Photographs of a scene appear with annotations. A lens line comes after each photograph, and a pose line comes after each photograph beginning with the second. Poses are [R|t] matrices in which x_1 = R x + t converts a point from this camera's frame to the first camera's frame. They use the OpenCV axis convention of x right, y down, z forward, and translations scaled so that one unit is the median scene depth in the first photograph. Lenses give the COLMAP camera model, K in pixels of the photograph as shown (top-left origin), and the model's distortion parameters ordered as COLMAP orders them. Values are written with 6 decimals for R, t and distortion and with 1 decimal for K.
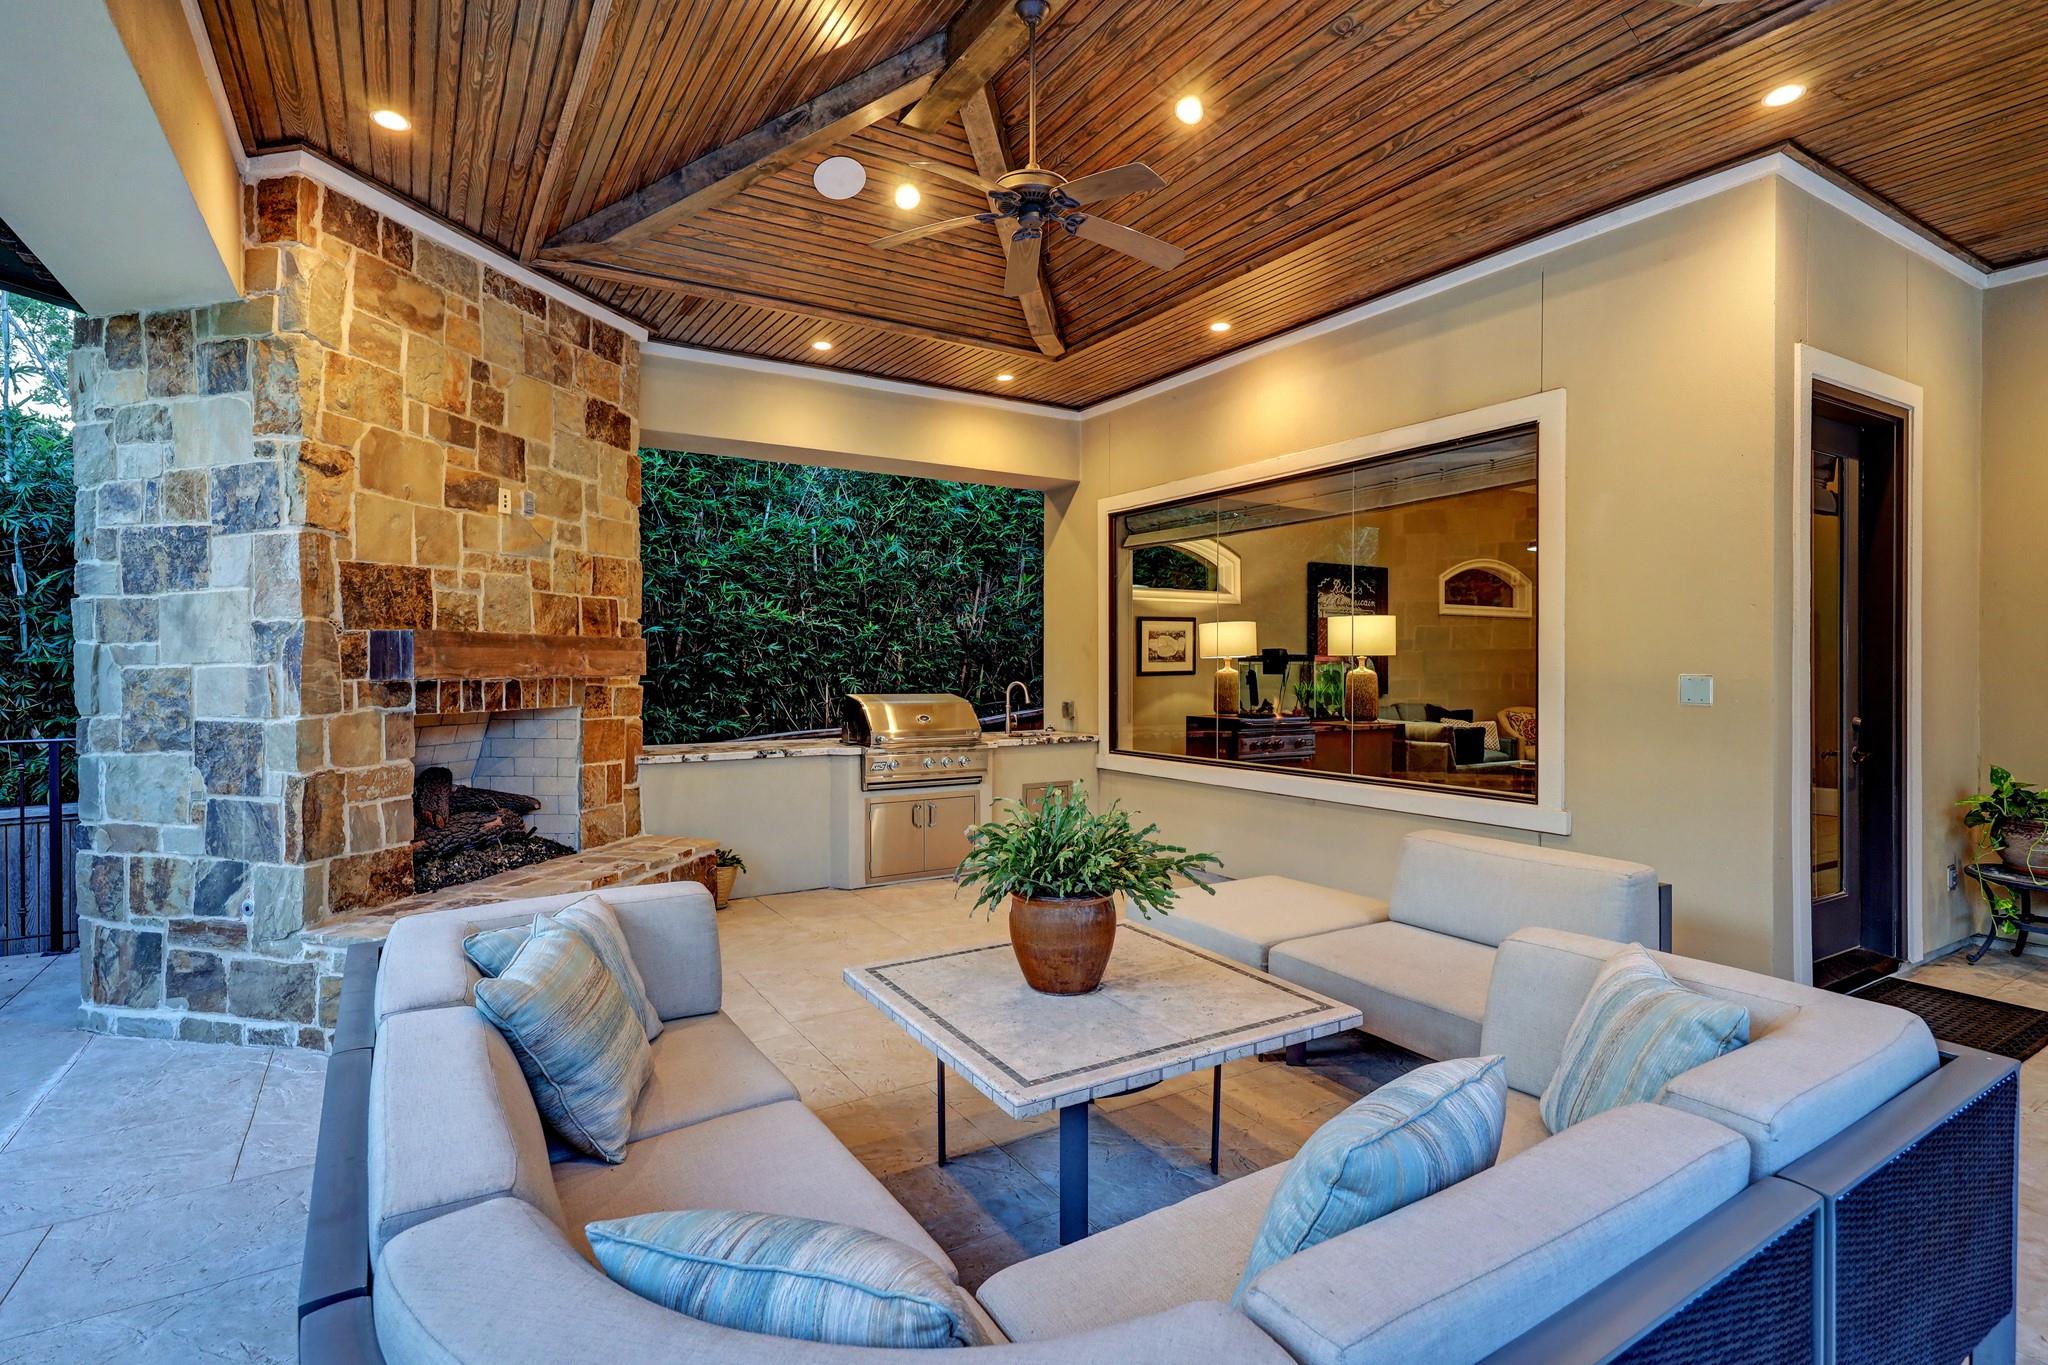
lens RADIAL K [[995.5, 0, 1032.4], [0, 995.5, 662.1], [0, 0, 1]] dist [0.000870, 0.000153]
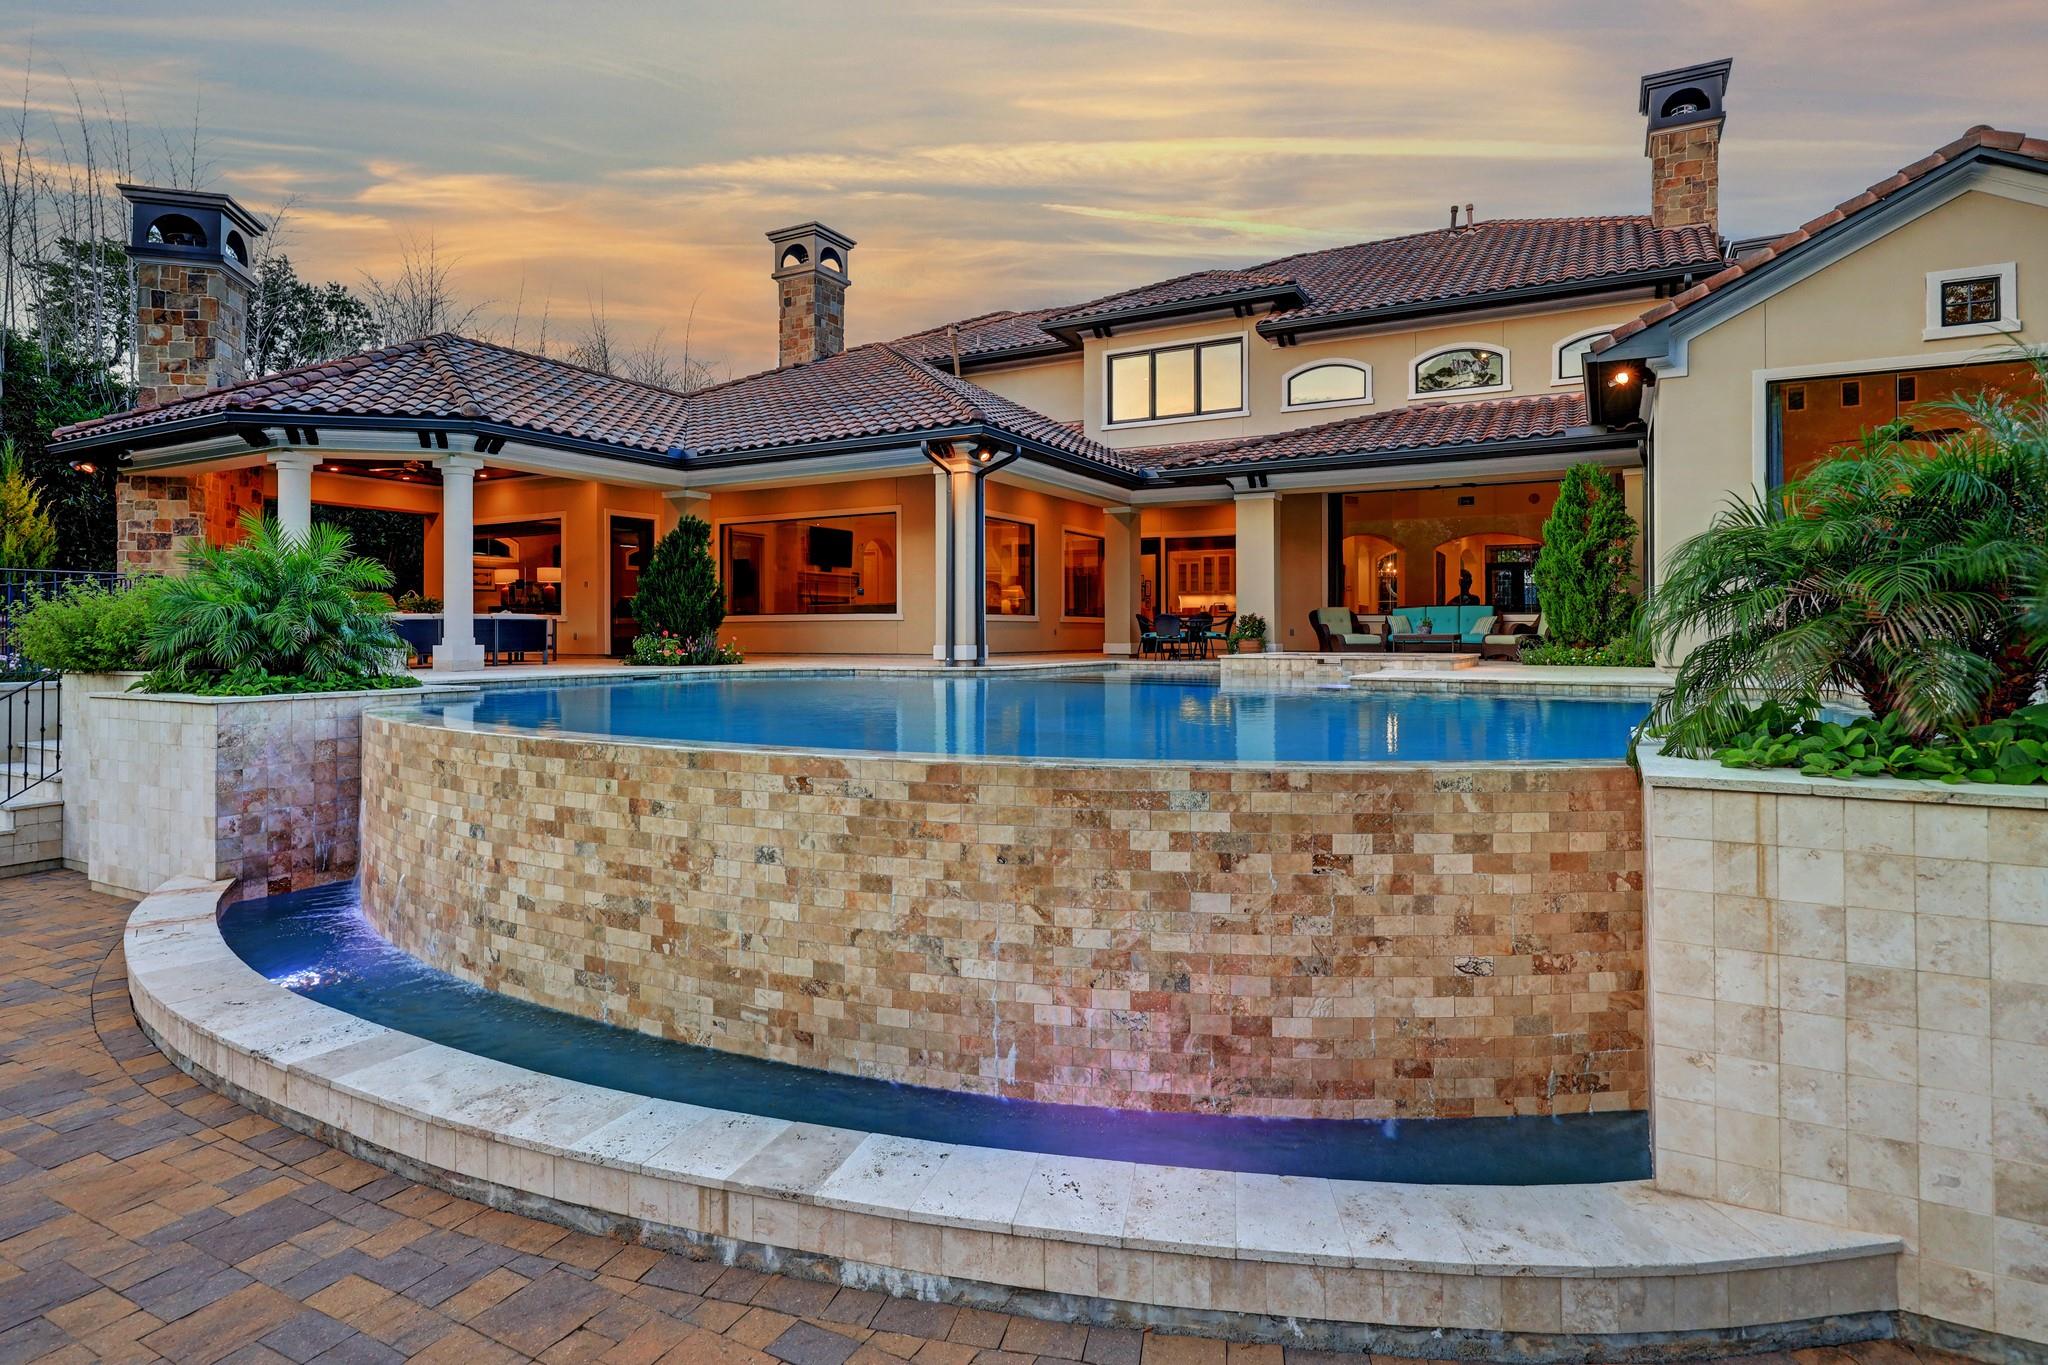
lens RADIAL K [[1082.7, 0, 1031.6], [0, 1082.7, 633.5], [0, 0, 1]] dist [0.006339, -0.000718]
pose [[0.873559, -0.003444, 0.486706, 0.037680], [0.004226, 0.999991, -0.000510, 0.238897], [-0.486700, 0.002503, 0.873566, -3.826543]]
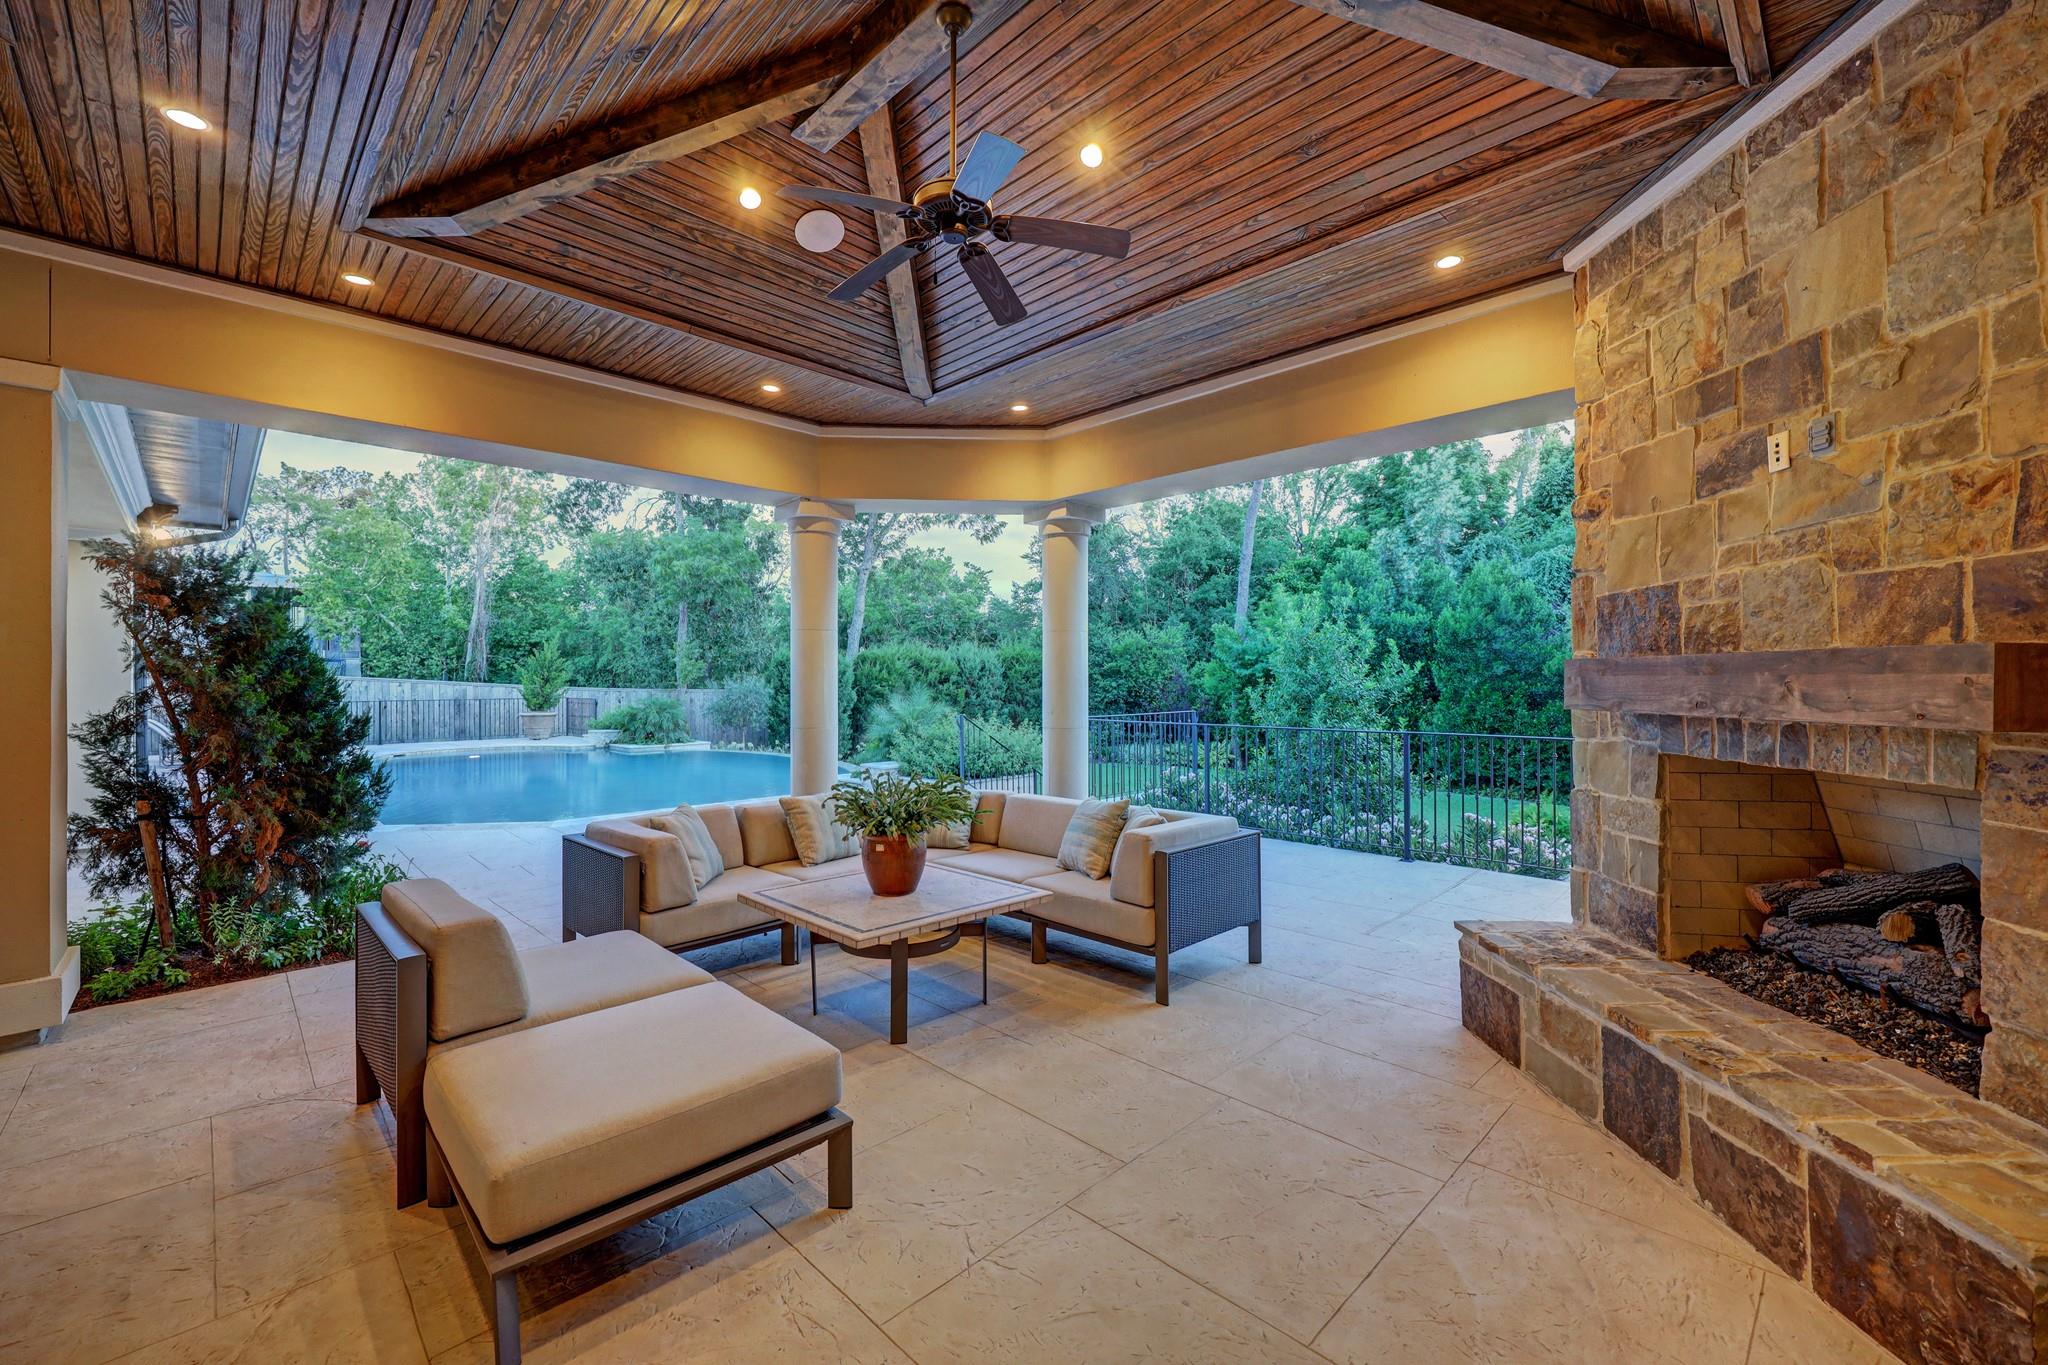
lens RADIAL K [[836.0, 0, 1024.0], [0, 836.0, 682.5], [0, 0, 1]] dist [0.001069, 0.000306]
pose [[-0.976012, 0.005345, -0.217650, 0.091856], [0.005150, 0.999986, 0.001466, -0.012474], [0.217654, 0.000310, -0.976026, 1.566644]]
